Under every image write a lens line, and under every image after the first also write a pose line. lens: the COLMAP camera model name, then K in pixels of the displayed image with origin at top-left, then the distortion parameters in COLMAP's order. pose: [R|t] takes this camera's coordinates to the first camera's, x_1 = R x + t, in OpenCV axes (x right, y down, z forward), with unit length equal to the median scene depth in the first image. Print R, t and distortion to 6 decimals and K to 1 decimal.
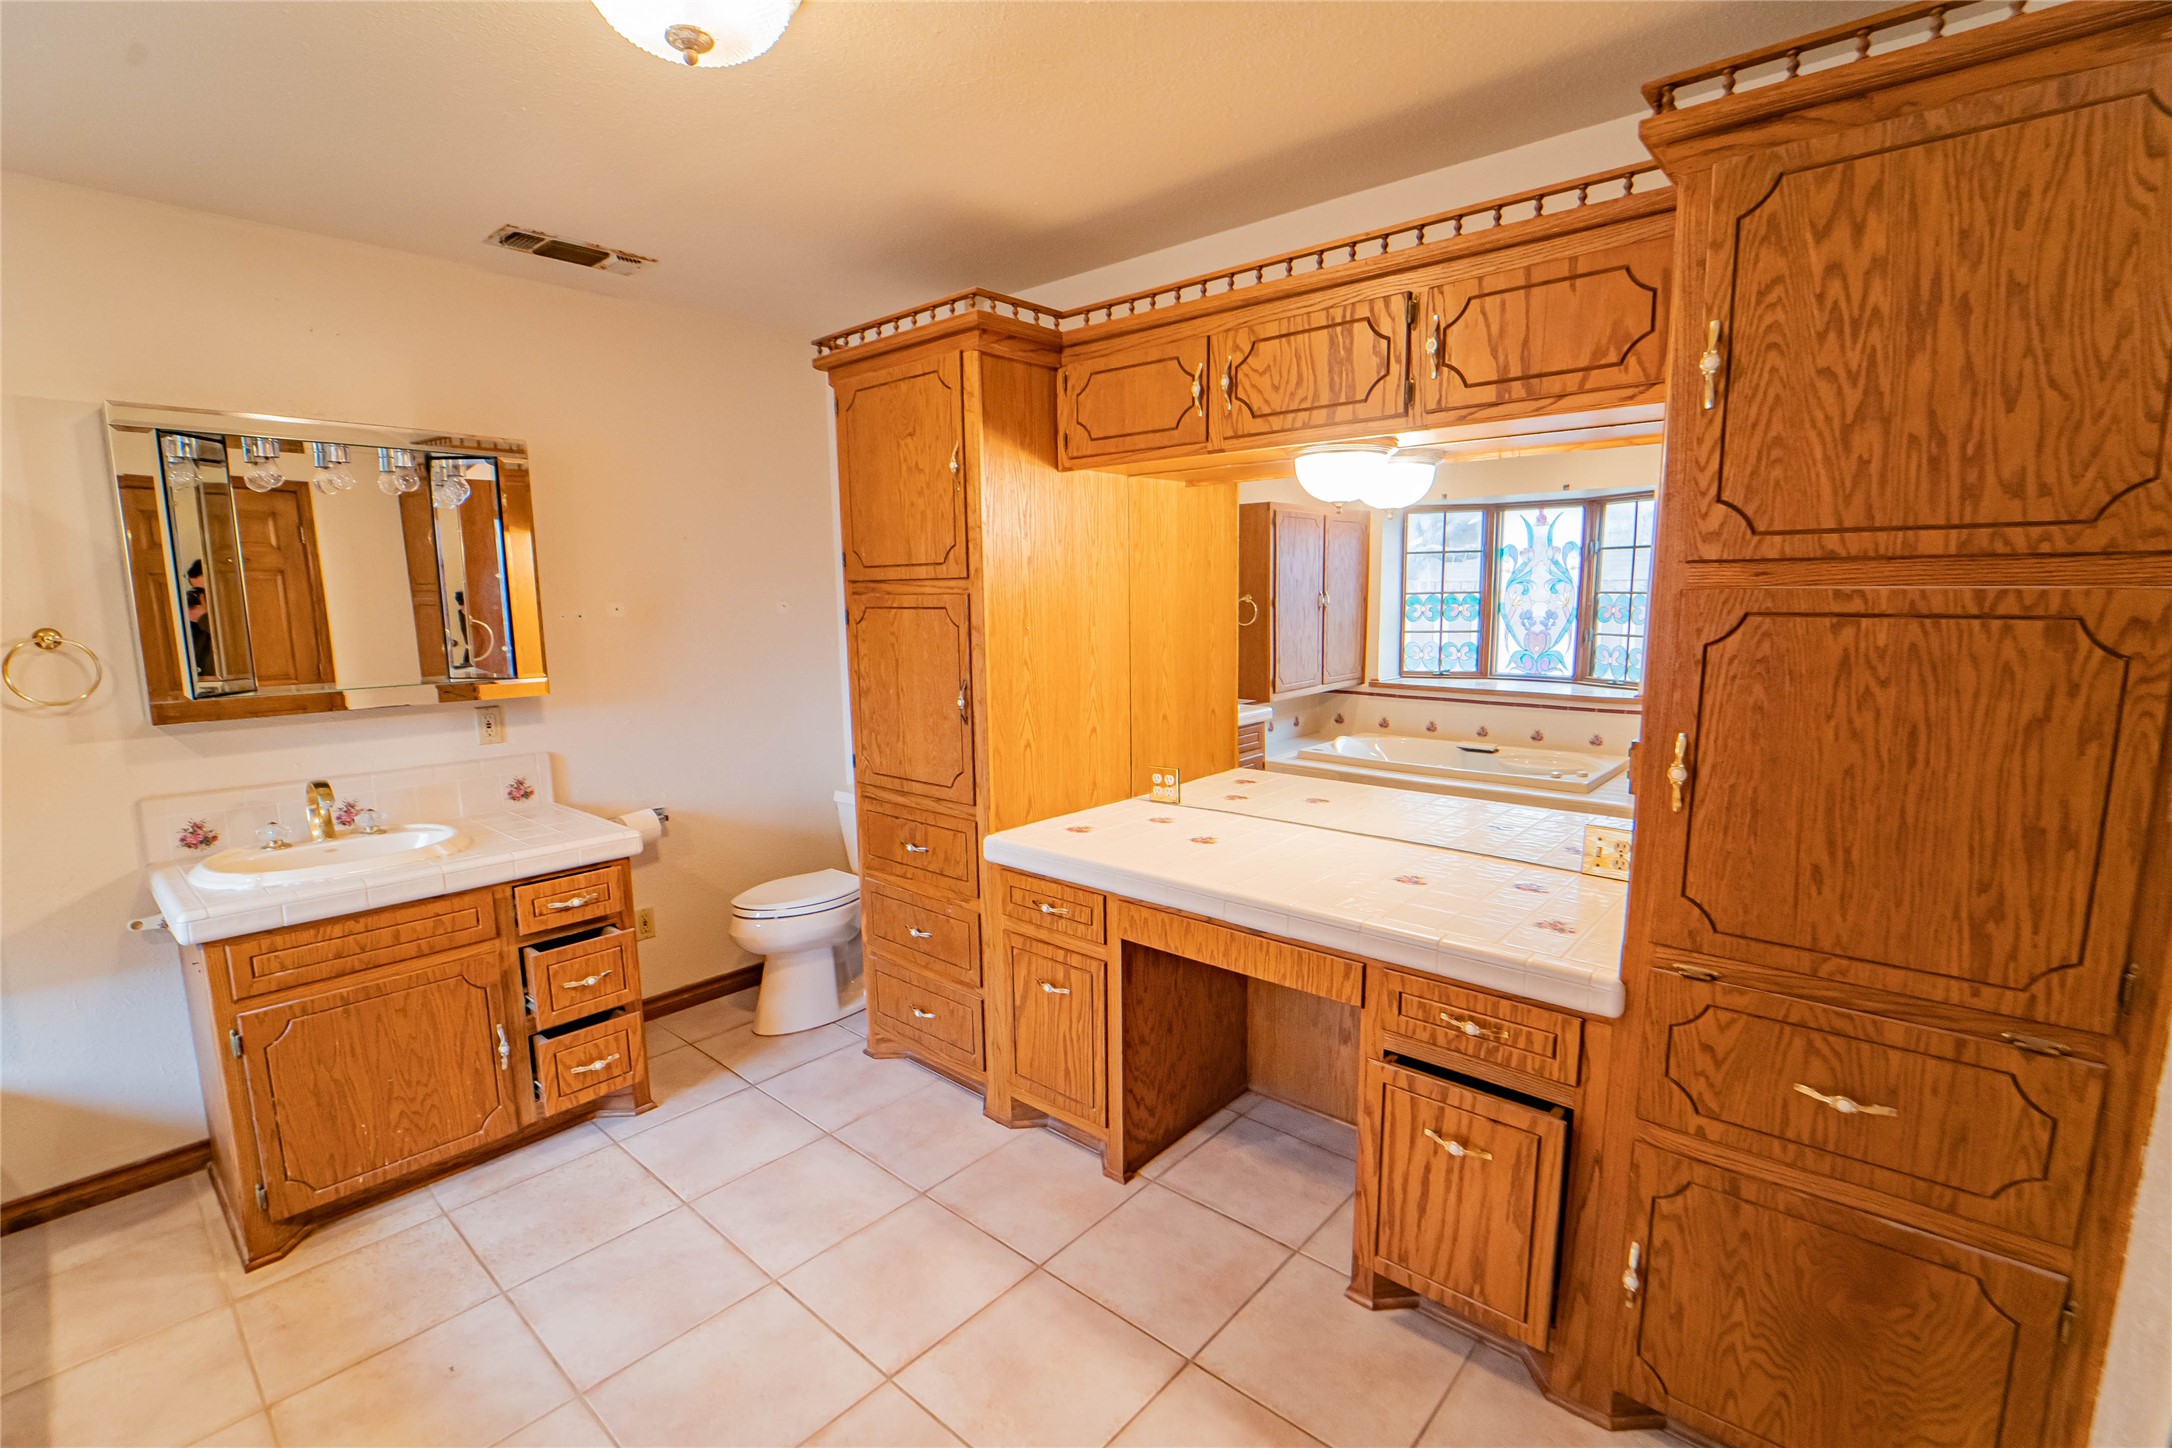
lens RADIAL K [[883.1, 0, 1088.3], [0, 883.1, 722.2], [0, 0, 1]] dist [-0.010735, -0.002140]
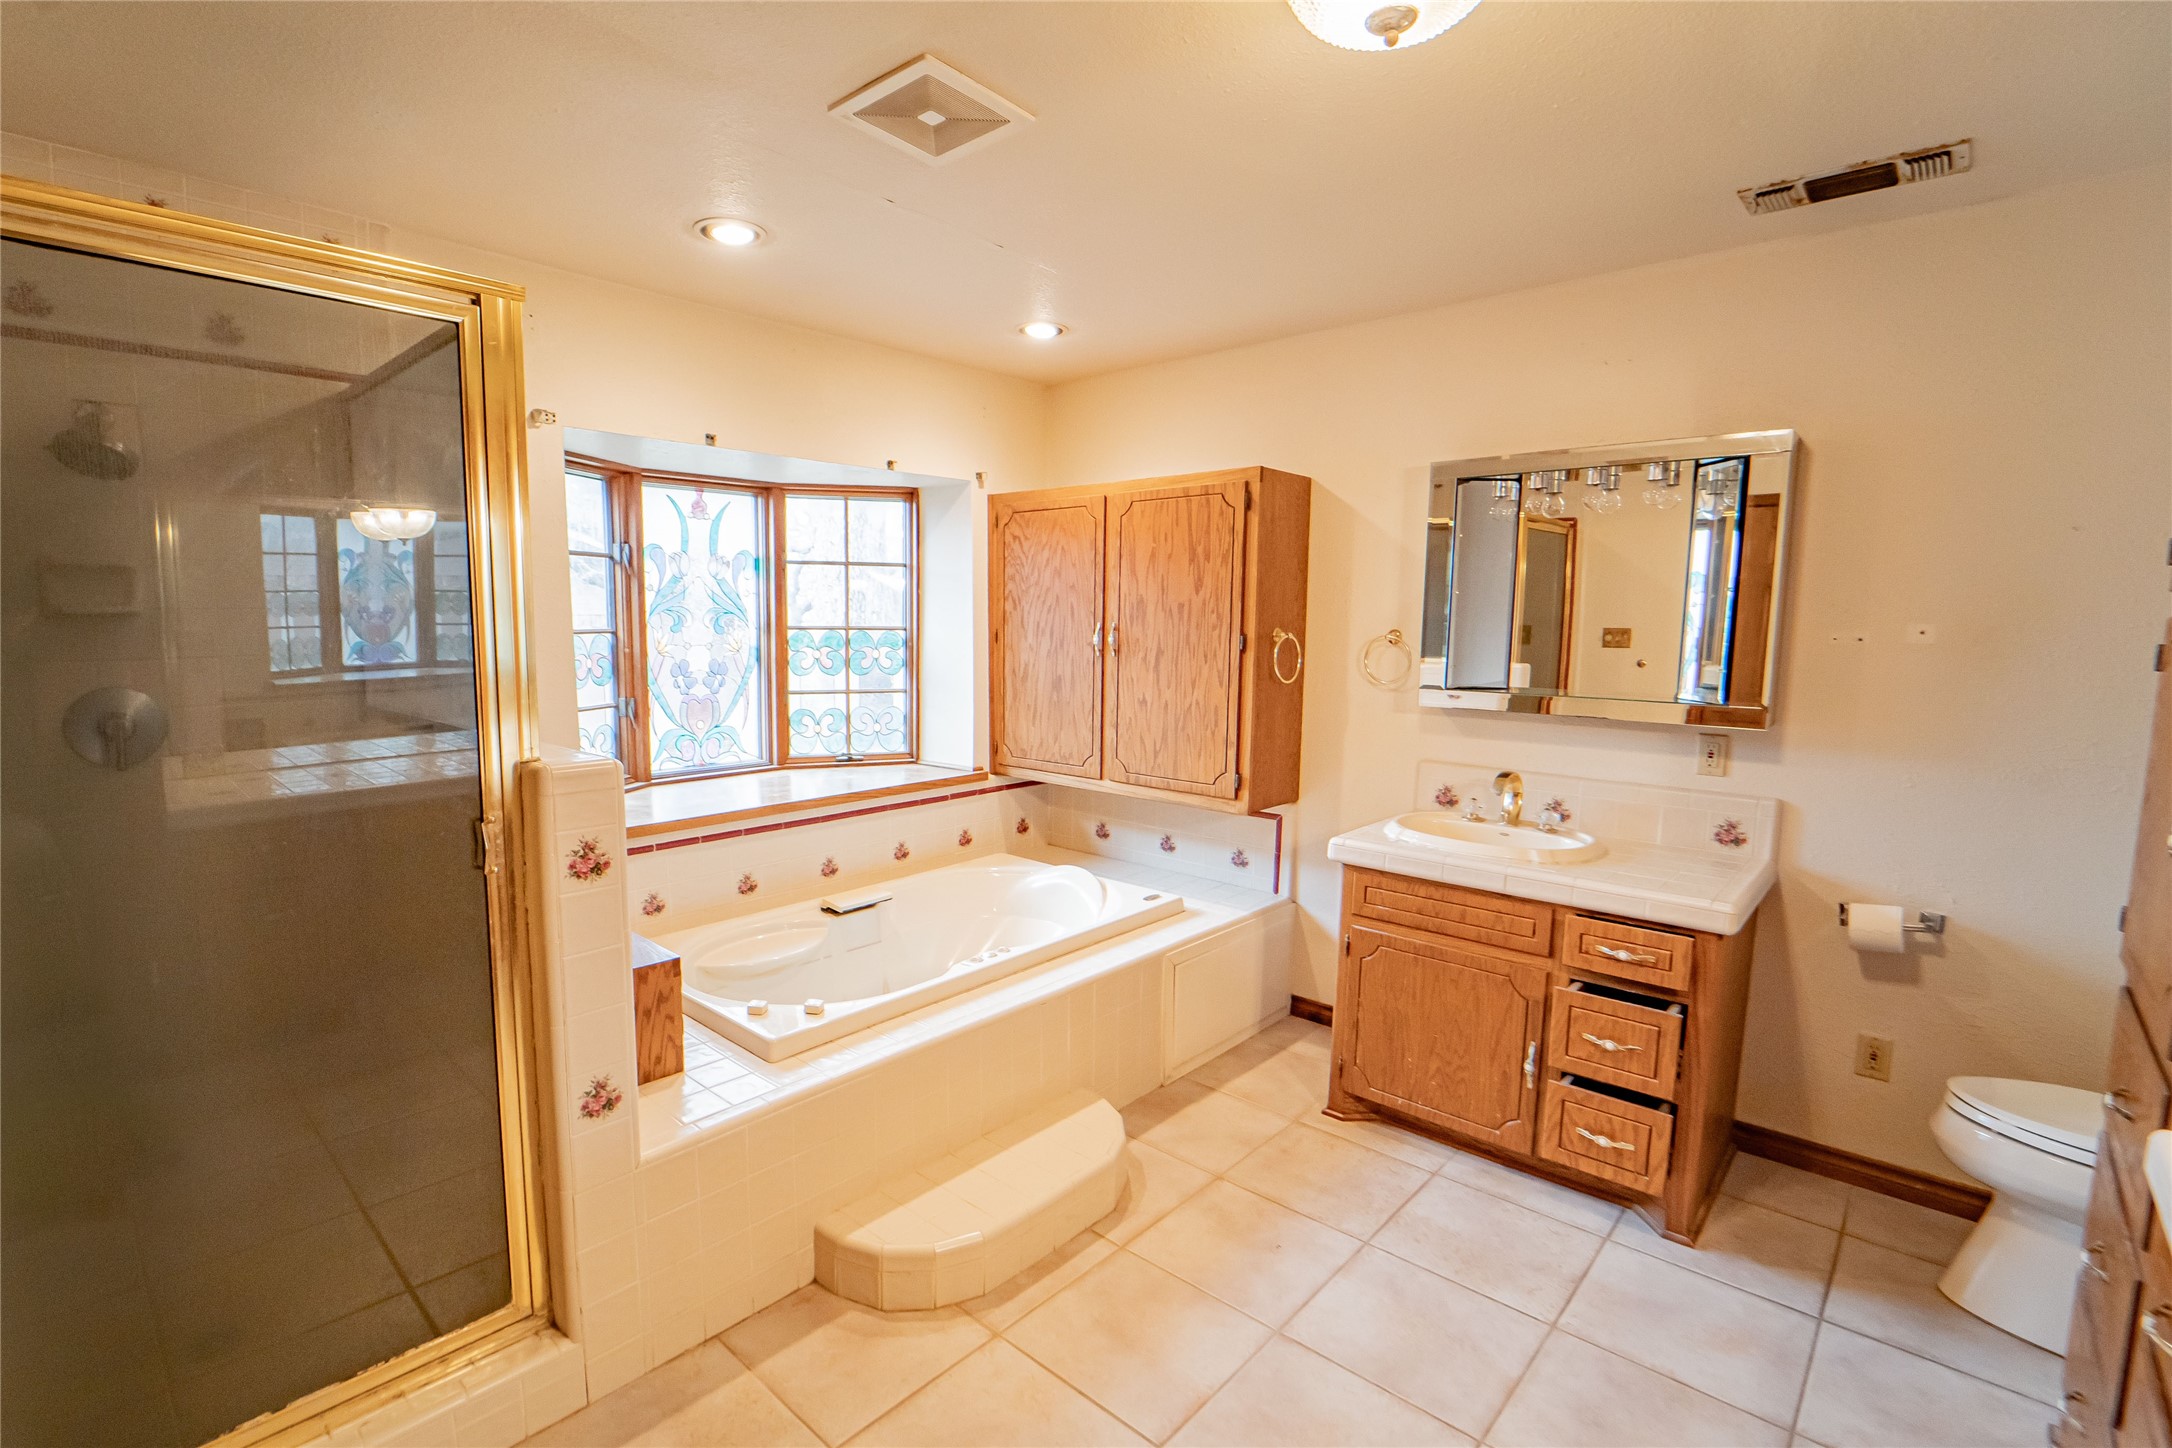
lens RADIAL K [[988.1, 0, 1087.1], [0, 988.1, 723.1], [0, 0, 1]] dist [-0.004537, -0.001344]
pose [[0.050332, 0.124933, -0.990888, 0.357639], [-0.151596, 0.981605, 0.116063, -0.061094], [0.987160, 0.144372, 0.068345, 0.369679]]
